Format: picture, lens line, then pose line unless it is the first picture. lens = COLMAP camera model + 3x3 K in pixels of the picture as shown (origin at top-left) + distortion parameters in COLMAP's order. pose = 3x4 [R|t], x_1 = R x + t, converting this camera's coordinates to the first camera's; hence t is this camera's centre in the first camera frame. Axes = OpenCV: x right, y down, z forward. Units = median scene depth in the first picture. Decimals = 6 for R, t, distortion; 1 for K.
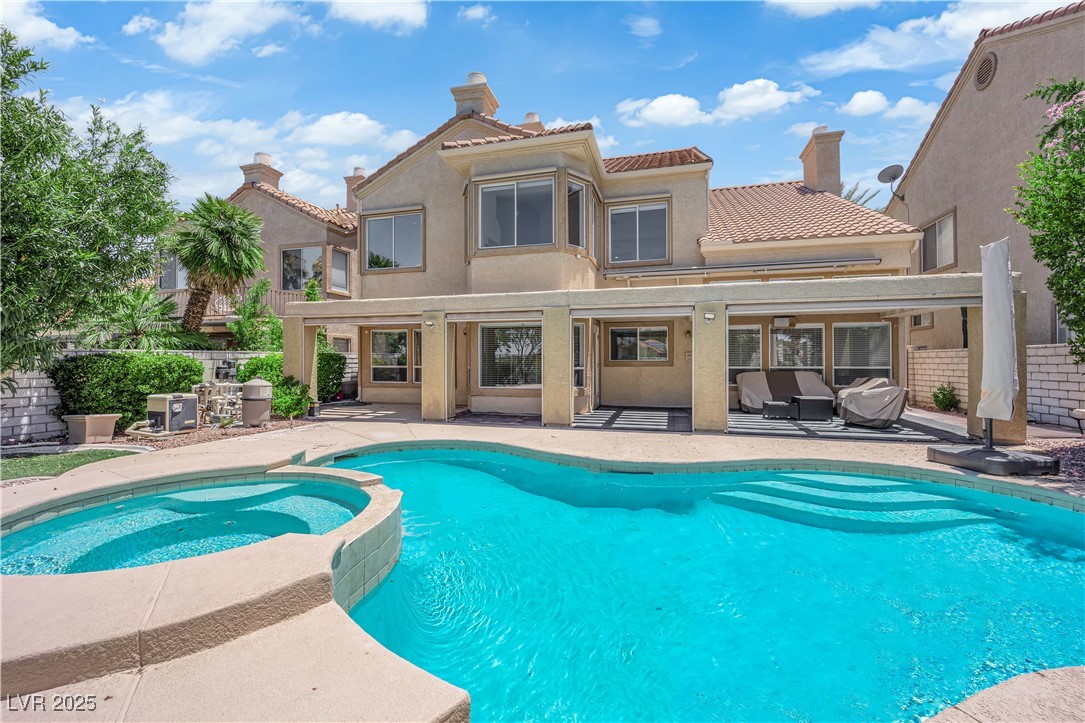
lens RADIAL K [[440.0, 0, 540.5], [0, 440.0, 357.1], [0, 0, 1]] dist [-0.007793, -0.003557]
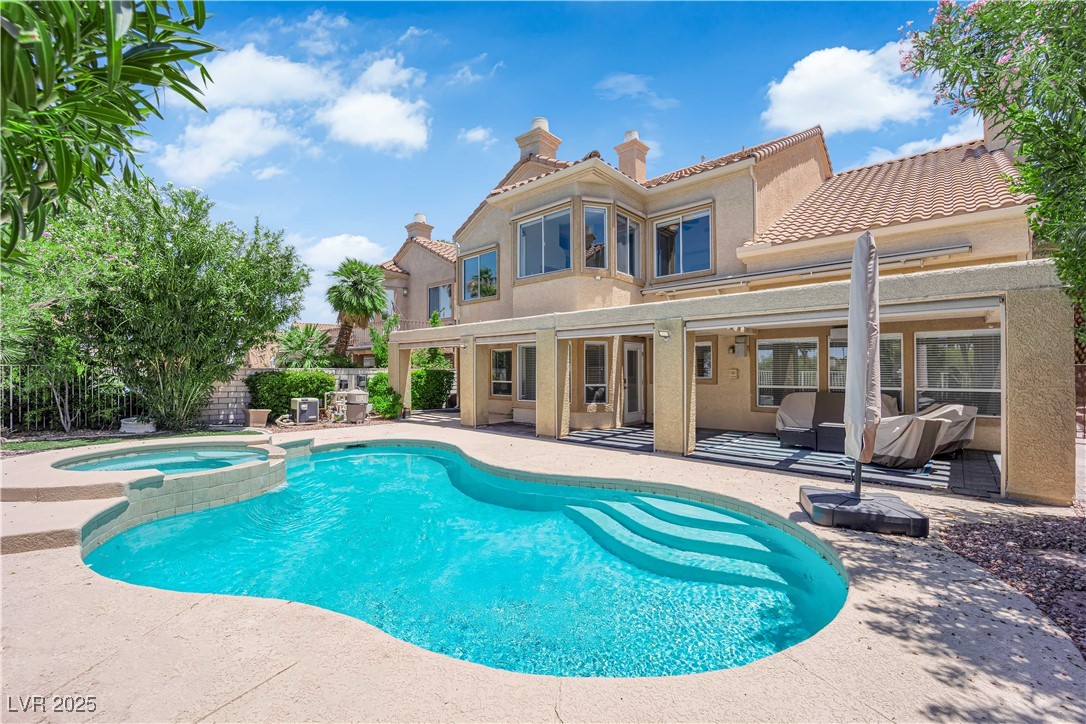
lens RADIAL K [[440.4, 0, 544.3], [0, 440.4, 370.7], [0, 0, 1]] dist [-0.007793, -0.003557]
pose [[0.895738, 0.001529, -0.444580, 0.436109], [-0.000828, 0.999998, 0.001771, -0.010267], [0.444582, -0.001218, 0.895737, 0.008556]]
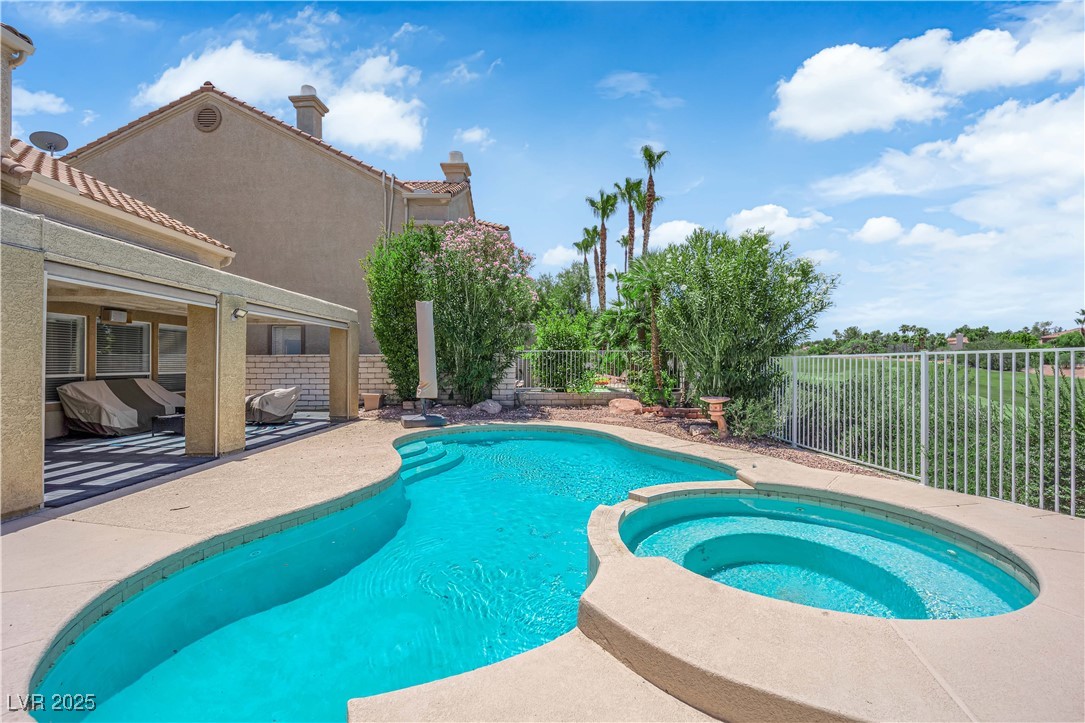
lens RADIAL K [[447.6, 0, 551.8], [0, 447.6, 364.9], [0, 0, 1]] dist [-0.014839, -0.001133]
pose [[-0.279217, -0.003010, 0.960223, -0.440514], [-0.009149, 0.999958, 0.000474, -0.001096], [-0.960184, -0.008653, -0.279233, 0.497052]]
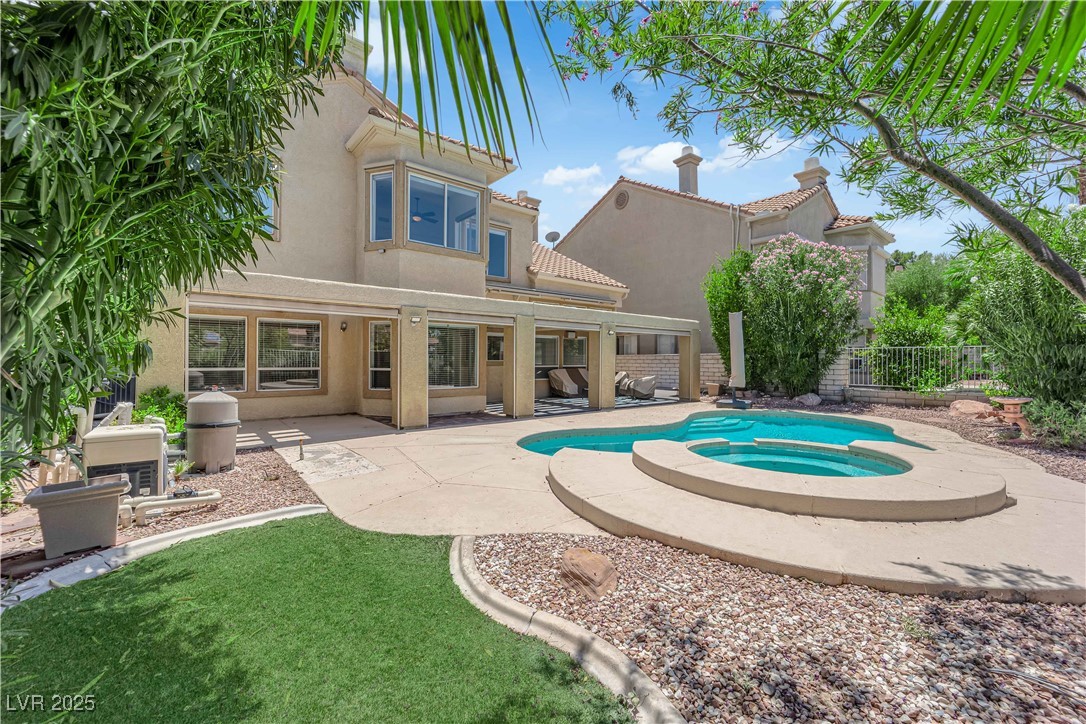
lens RADIAL K [[440.4, 0, 542.5], [0, 440.4, 359.3], [0, 0, 1]] dist [-0.007793, -0.003557]
pose [[0.580069, 0.004794, 0.814553, -0.737515], [-0.009942, 0.999950, 0.001194, 0.000310], [-0.814507, -0.008791, 0.580087, 0.234563]]
